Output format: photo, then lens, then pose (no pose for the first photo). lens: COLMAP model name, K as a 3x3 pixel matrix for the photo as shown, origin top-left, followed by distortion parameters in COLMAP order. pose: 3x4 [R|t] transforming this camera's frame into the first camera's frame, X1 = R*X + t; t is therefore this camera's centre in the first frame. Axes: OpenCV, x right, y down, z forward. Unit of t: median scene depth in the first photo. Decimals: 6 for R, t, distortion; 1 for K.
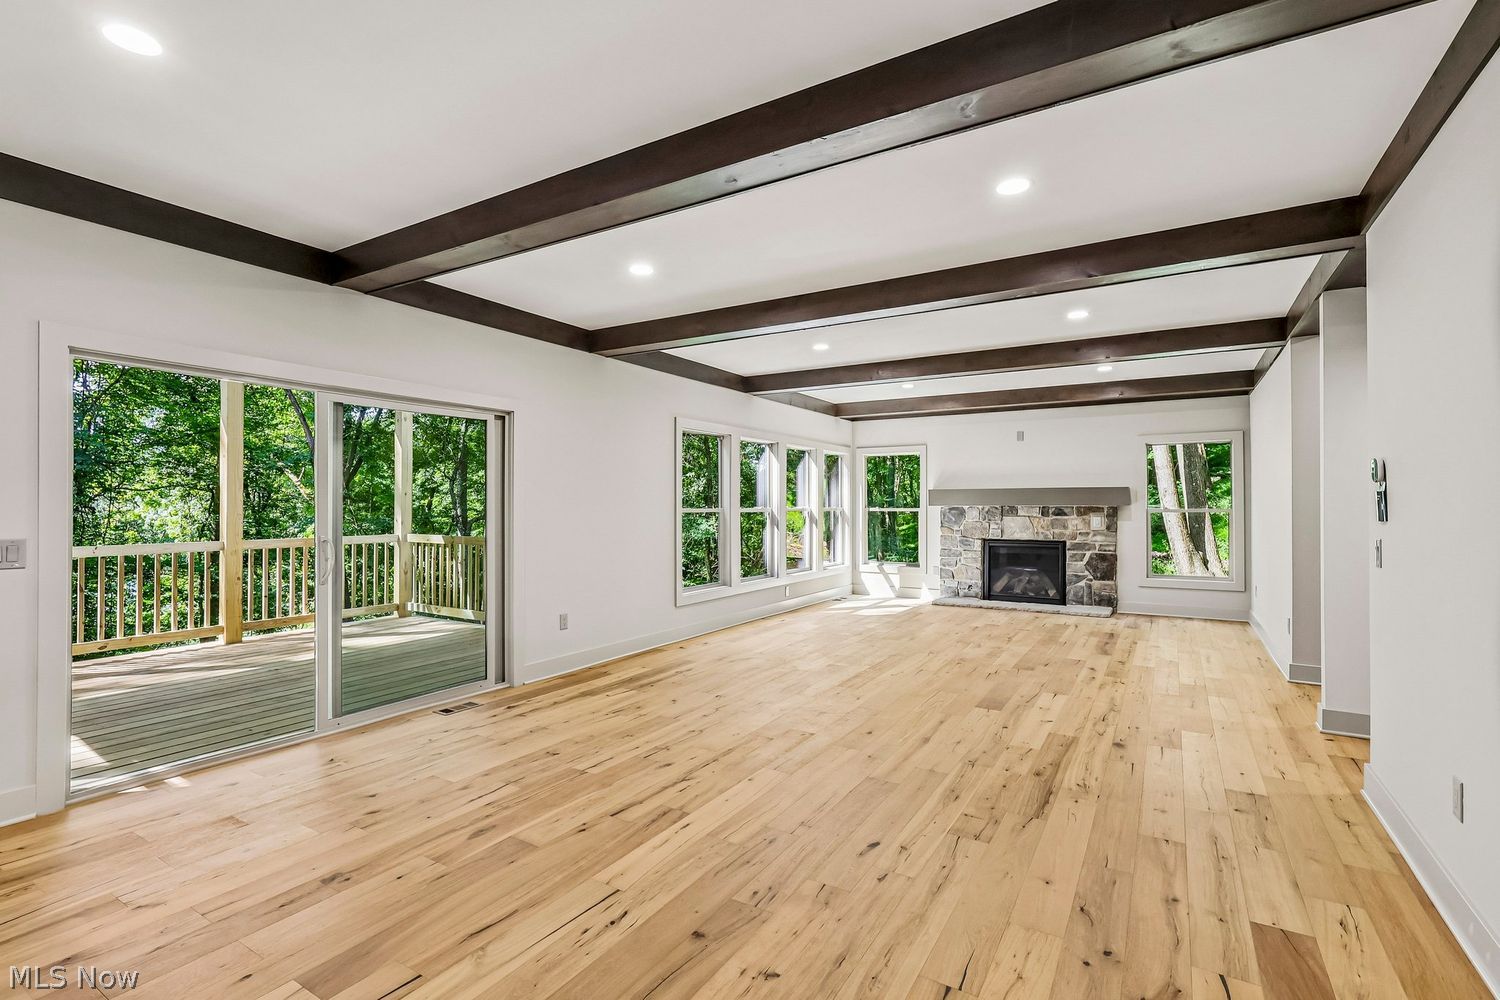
lens RADIAL K [[702.5, 0, 743.6], [0, 702.5, 497.3], [0, 0, 1]] dist [-0.000463, 0.000017]
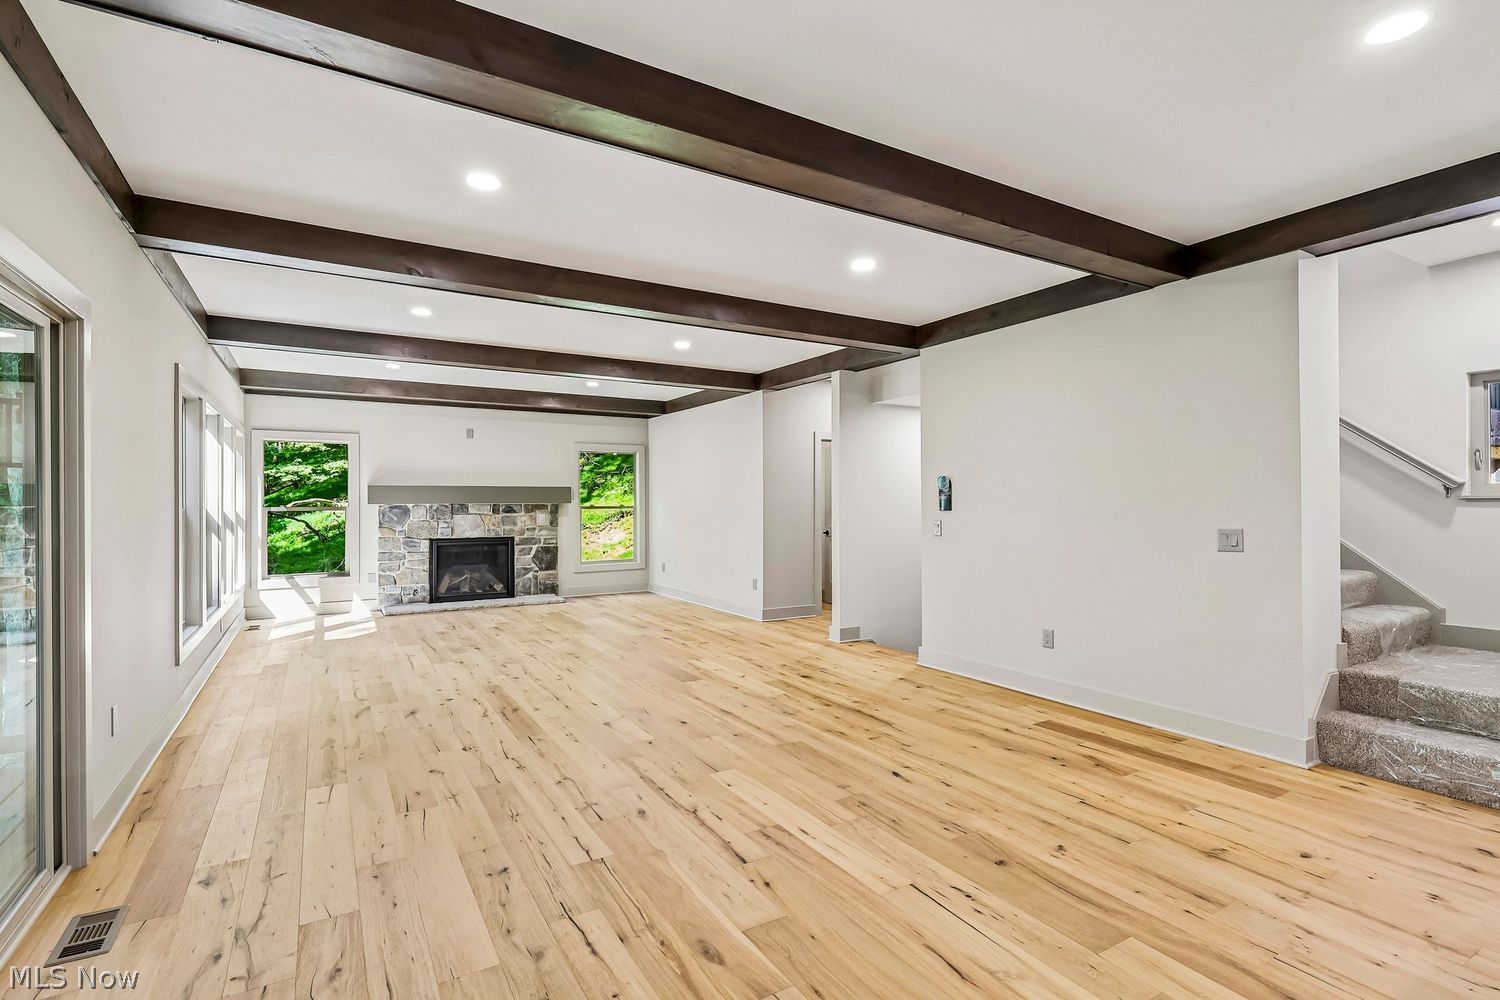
lens RADIAL K [[702.5, 0, 744.2], [0, 702.5, 504.9], [0, 0, 1]] dist [-0.000463, 0.000017]
pose [[0.462747, -0.004874, 0.886477, -0.333751], [-0.008133, 0.999919, 0.009743, 0.000955], [-0.886453, -0.011718, 0.462670, 0.211006]]
